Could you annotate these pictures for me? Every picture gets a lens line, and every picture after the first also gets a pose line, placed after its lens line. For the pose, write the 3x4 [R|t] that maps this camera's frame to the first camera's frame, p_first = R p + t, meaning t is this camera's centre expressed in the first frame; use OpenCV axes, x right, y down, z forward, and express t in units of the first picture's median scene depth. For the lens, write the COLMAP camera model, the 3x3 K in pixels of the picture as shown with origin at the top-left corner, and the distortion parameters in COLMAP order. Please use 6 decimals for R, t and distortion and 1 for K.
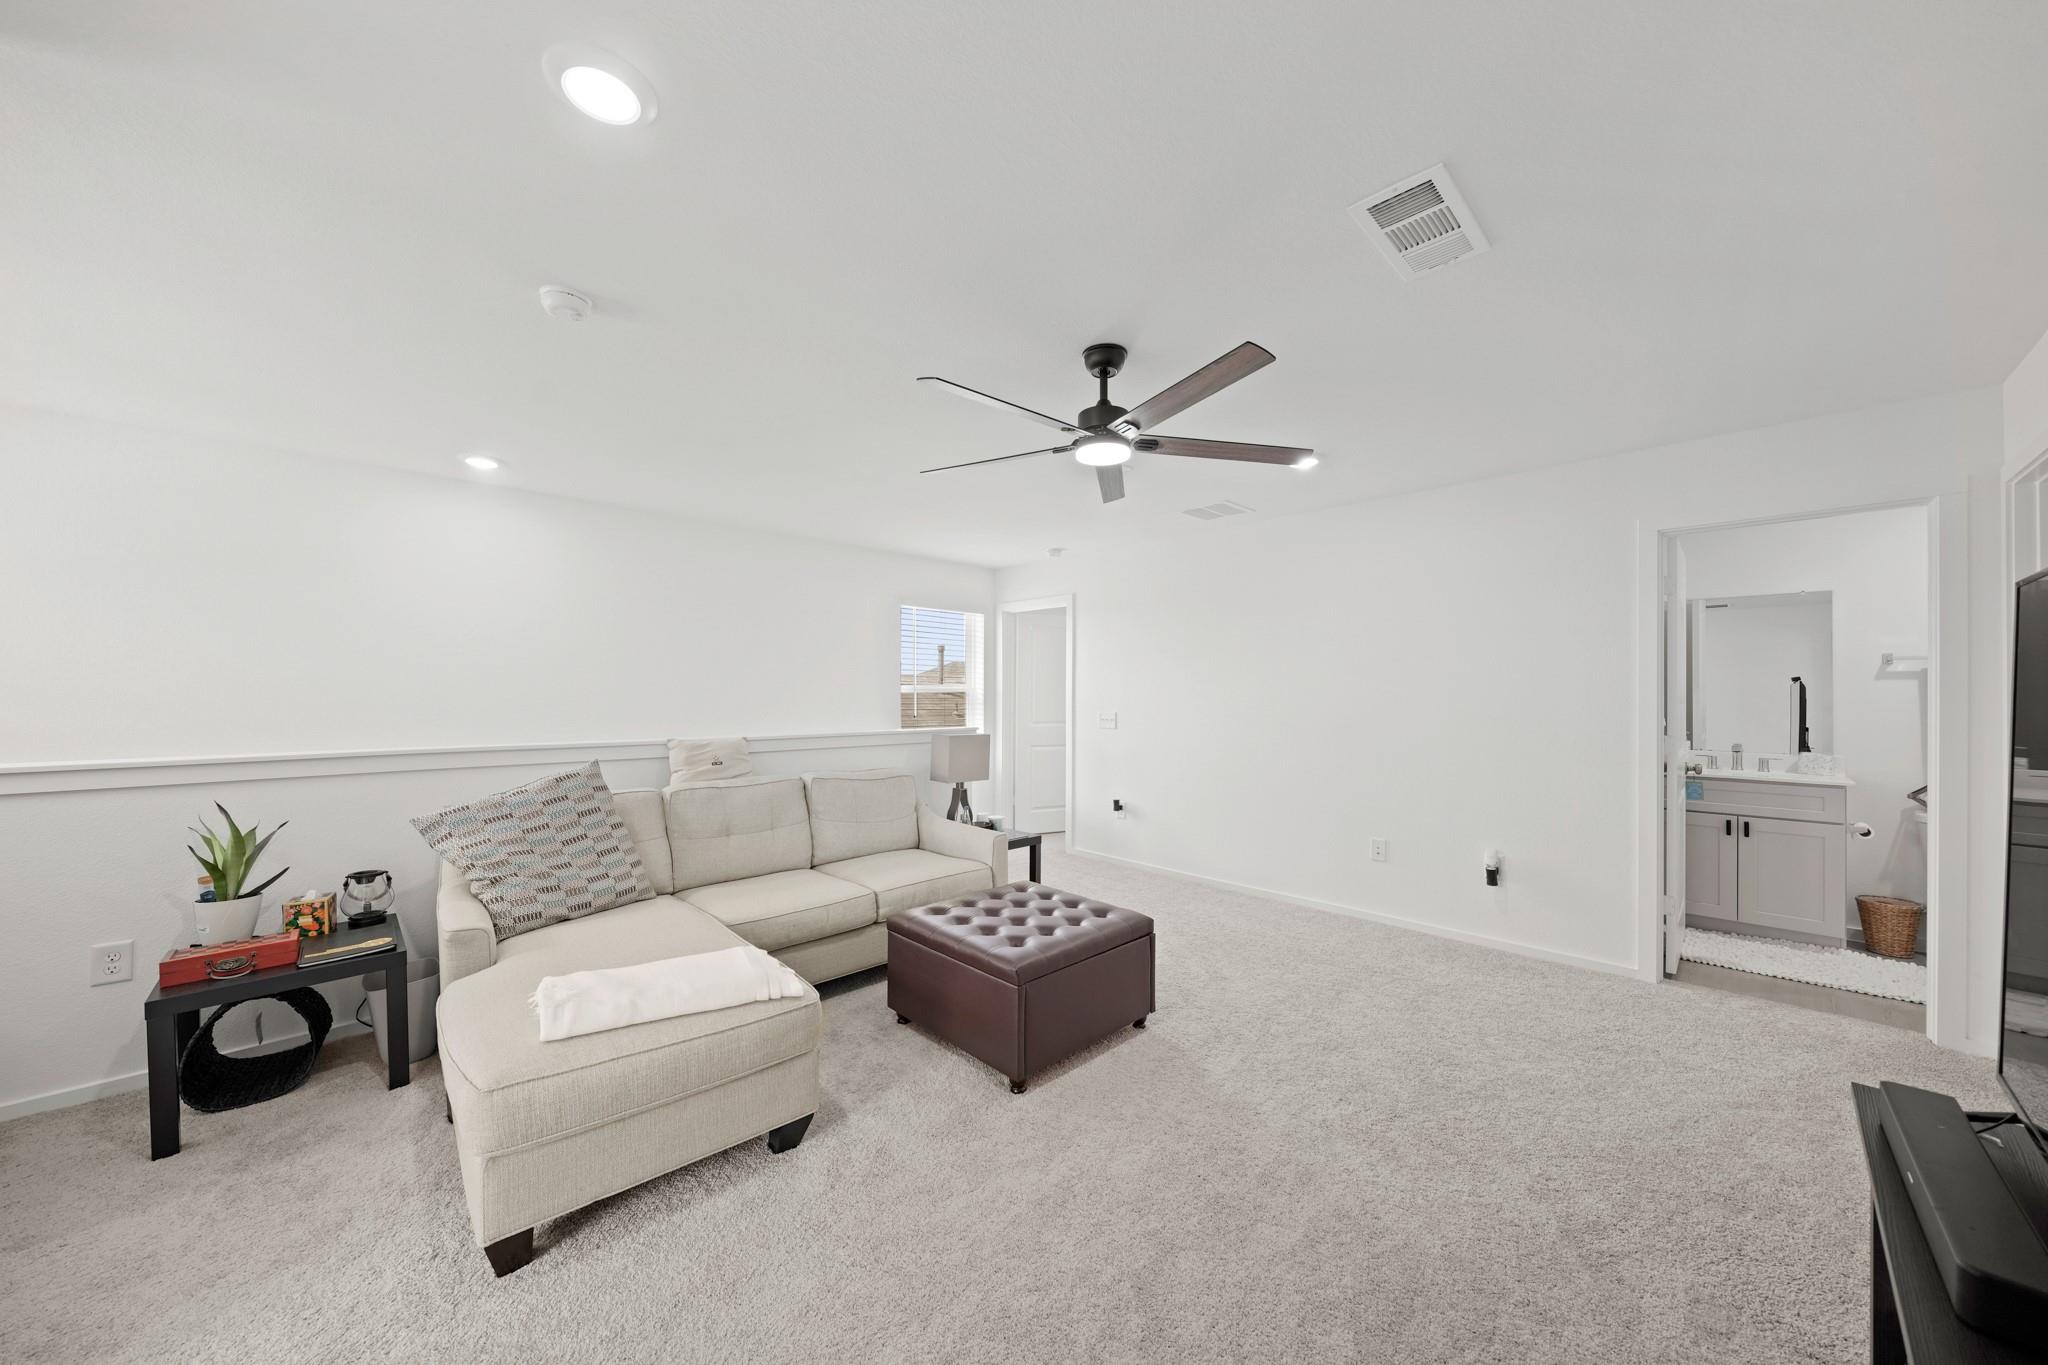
lens RADIAL K [[698.9, 0, 1016.3], [0, 698.9, 683.9], [0, 0, 1]] dist [-0.004797, 0.000093]
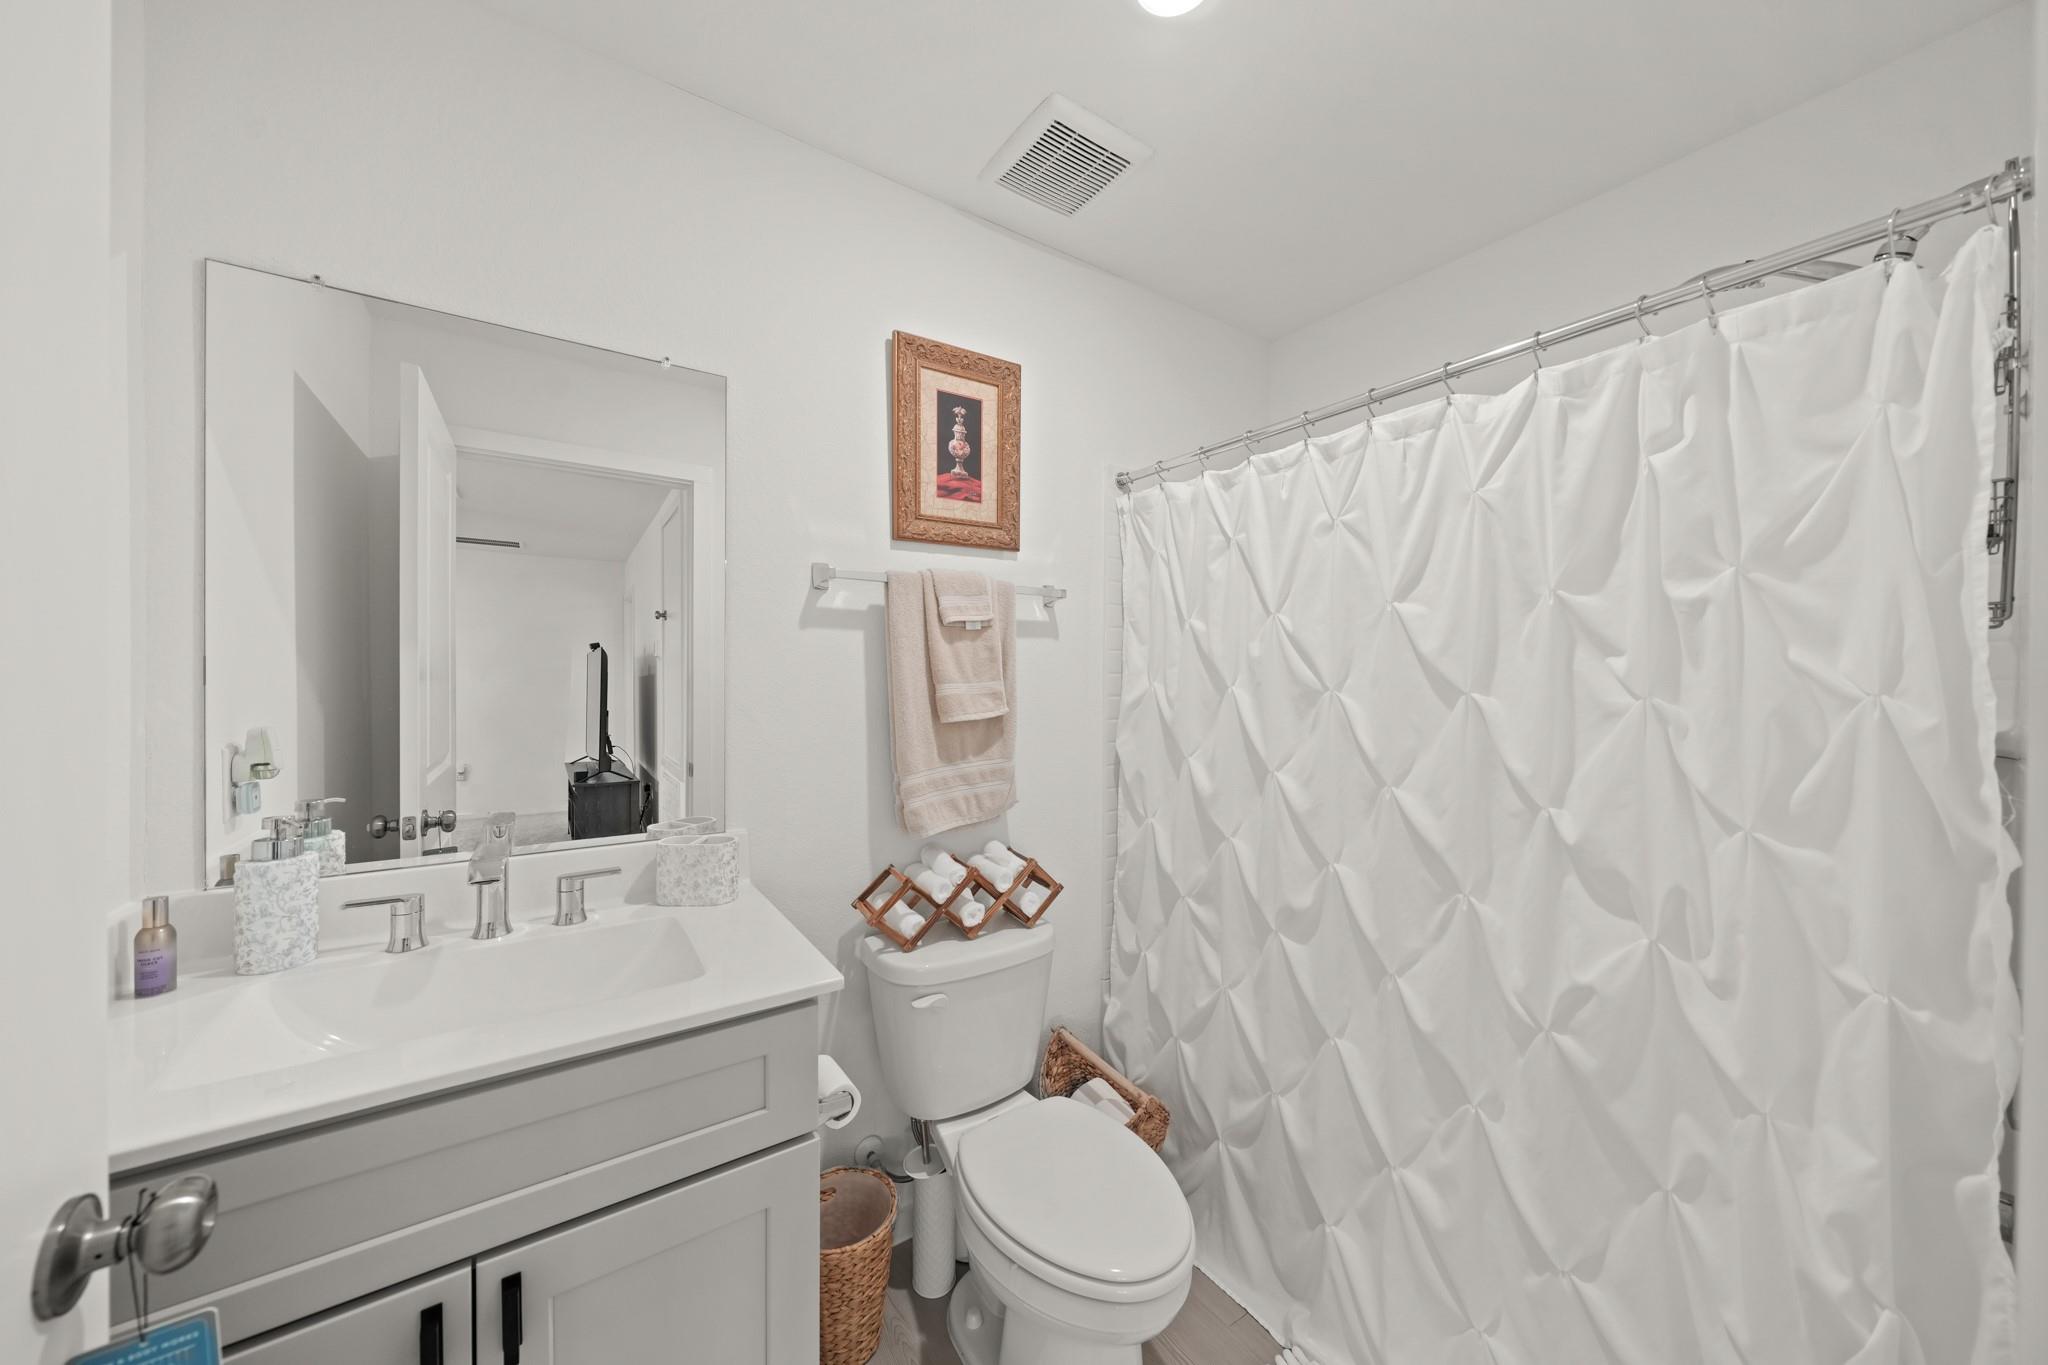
lens RADIAL K [[698.9, 0, 1016.3], [0, 698.9, 683.9], [0, 0, 1]] dist [-0.004797, 0.000093]
pose [[0.165484, -0.016259, 0.986078, 0.773112], [-0.024852, 0.999478, 0.020650, 0.013541], [-0.985899, -0.027924, 0.164993, 0.727114]]
